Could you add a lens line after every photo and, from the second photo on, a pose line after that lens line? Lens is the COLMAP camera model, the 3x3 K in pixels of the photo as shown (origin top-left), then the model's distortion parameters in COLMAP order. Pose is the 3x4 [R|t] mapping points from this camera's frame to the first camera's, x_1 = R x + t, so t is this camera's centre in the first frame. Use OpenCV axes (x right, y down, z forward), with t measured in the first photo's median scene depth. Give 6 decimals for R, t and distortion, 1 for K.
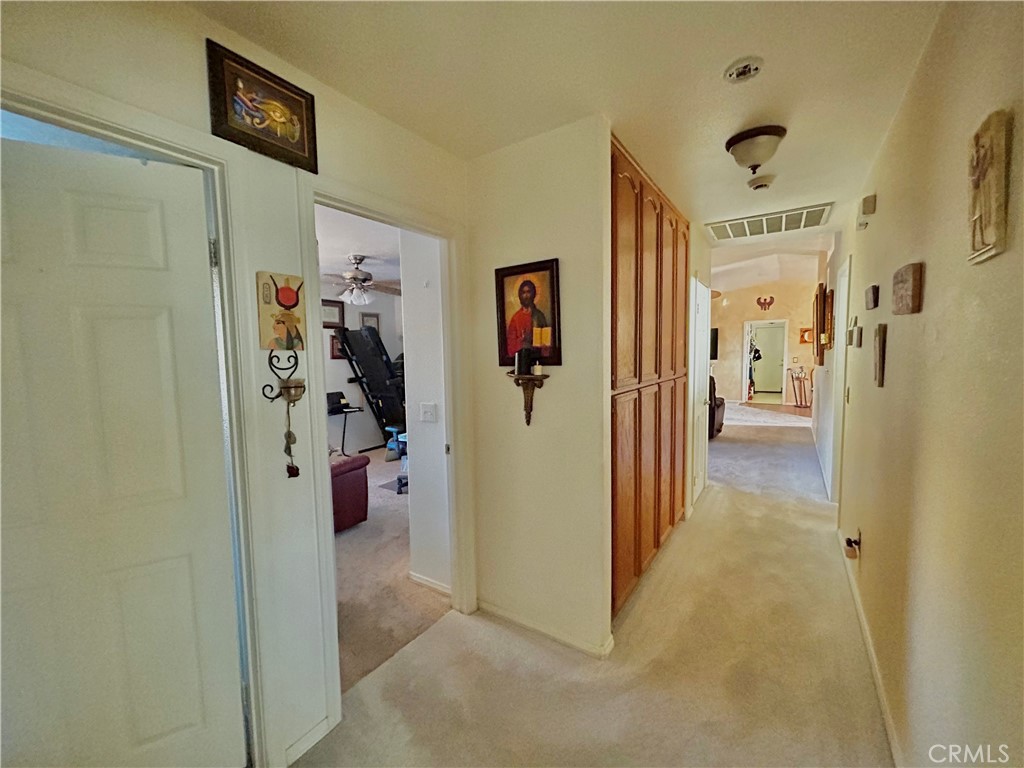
lens RADIAL K [[413.1, 0, 514.7], [0, 413.1, 385.6], [0, 0, 1]] dist [0.001599, 0.000108]
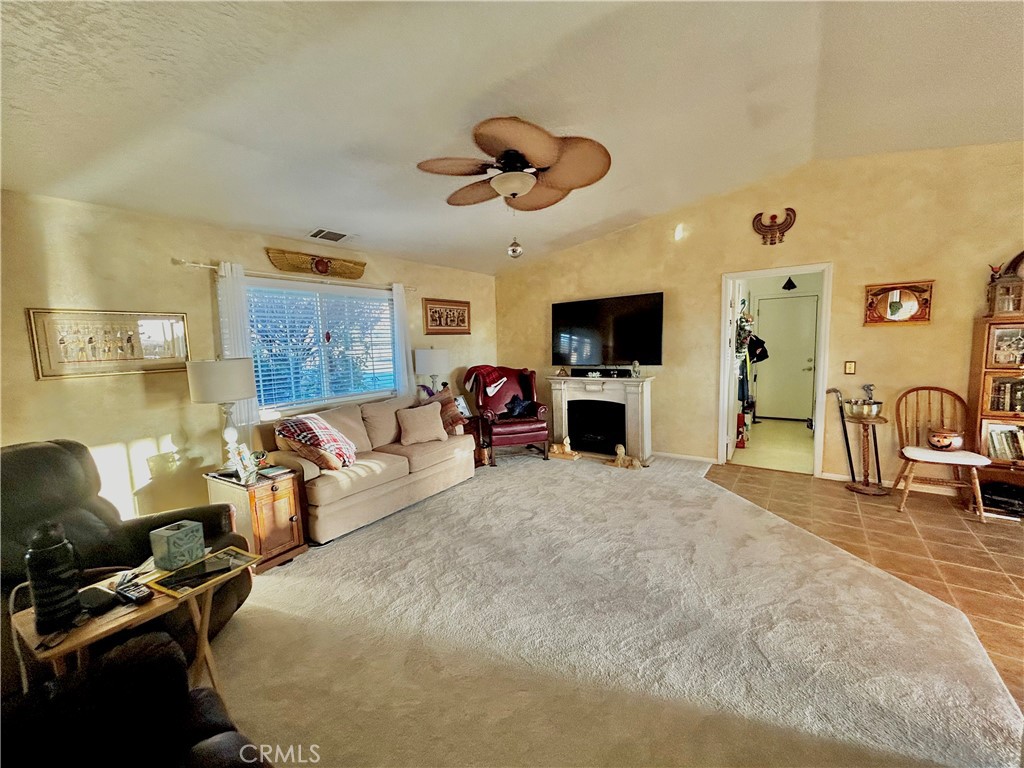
lens RADIAL K [[413.1, 0, 510.4], [0, 413.1, 381.4], [0, 0, 1]] dist [0.001599, 0.000108]
pose [[0.999083, -0.004882, -0.042543, 0.357581], [0.006005, 0.999635, 0.026325, -0.058824], [0.042399, -0.026557, 0.998748, 0.568559]]
